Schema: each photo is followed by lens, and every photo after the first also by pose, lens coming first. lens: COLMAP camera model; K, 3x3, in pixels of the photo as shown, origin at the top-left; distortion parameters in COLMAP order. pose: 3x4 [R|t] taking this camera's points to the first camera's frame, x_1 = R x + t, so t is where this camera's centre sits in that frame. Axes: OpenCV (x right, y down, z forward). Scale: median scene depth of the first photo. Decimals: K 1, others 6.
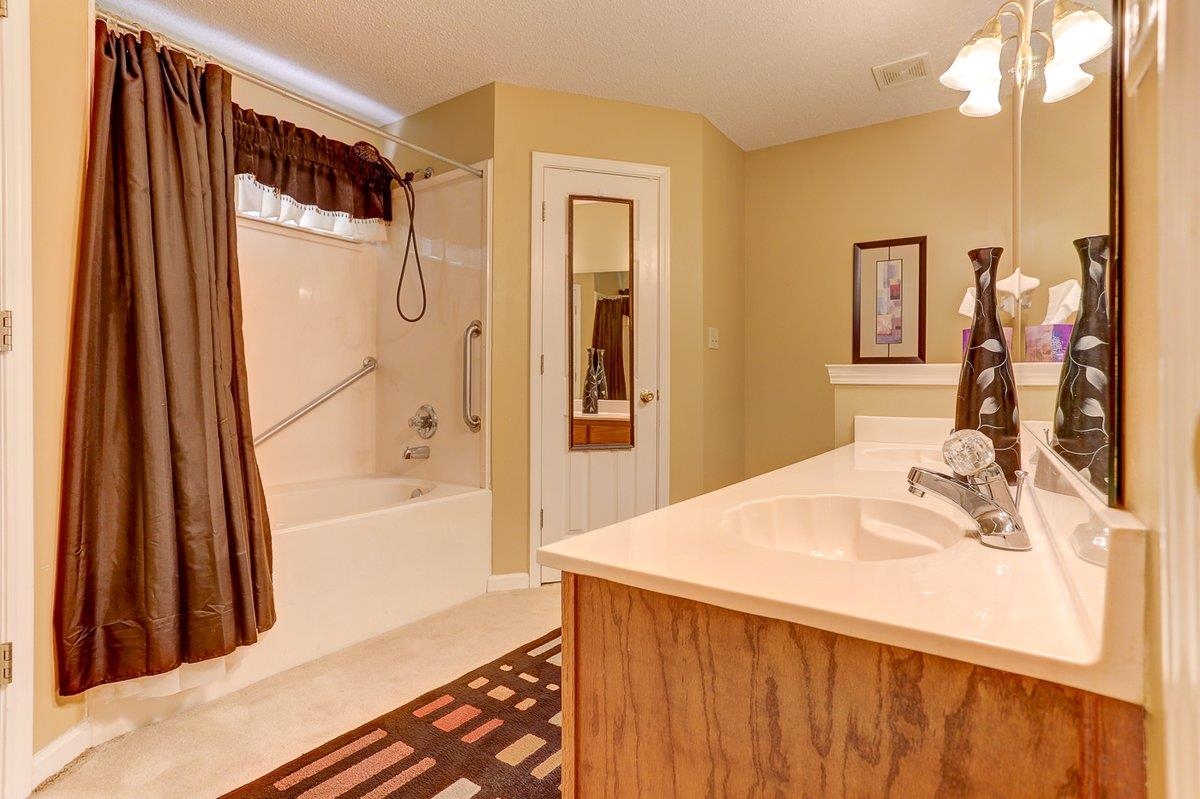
lens RADIAL K [[604.2, 0, 624.1], [0, 604.2, 387.4], [0, 0, 1]] dist [-0.021039, 0.001226]
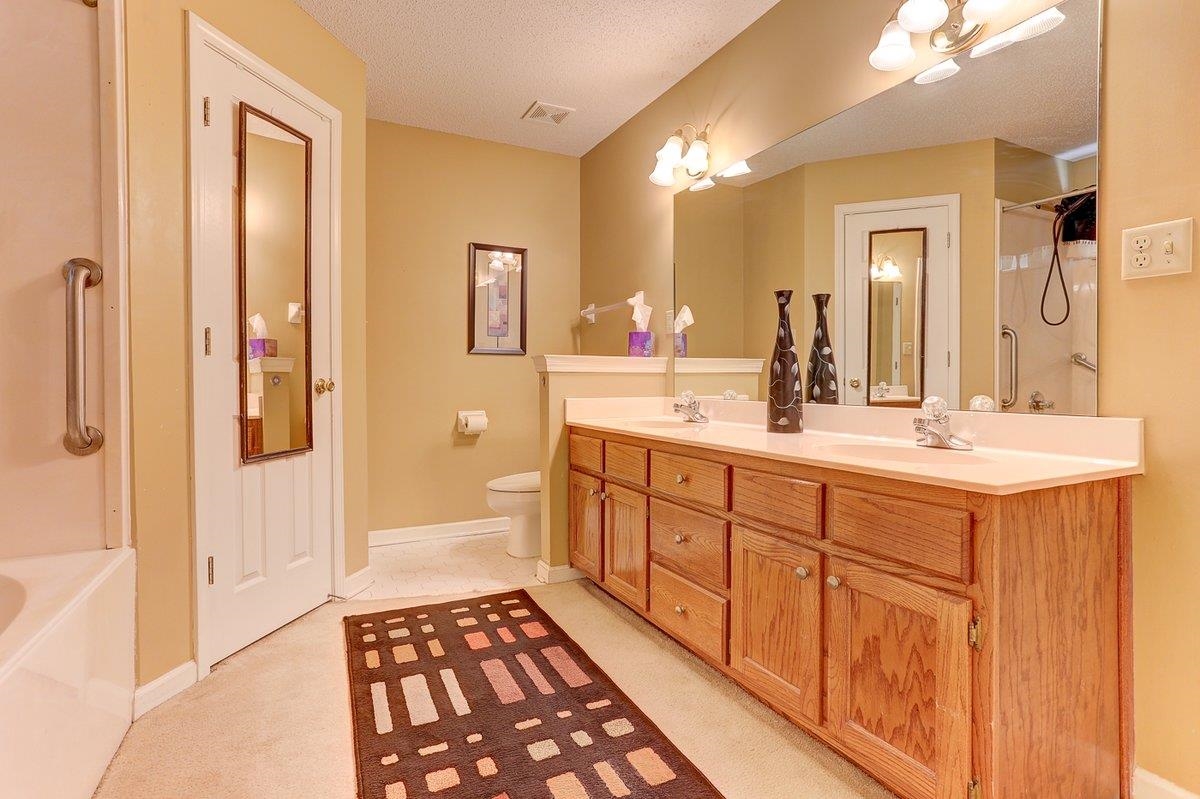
lens RADIAL K [[583.2, 0, 602.9], [0, 583.2, 378.7], [0, 0, 1]] dist [-0.054762, 0.034425]
pose [[0.483572, -0.008596, 0.875262, -0.486723], [0.003798, 0.999963, 0.007723, 0.000508], [-0.875296, -0.000410, 0.483587, 0.317143]]
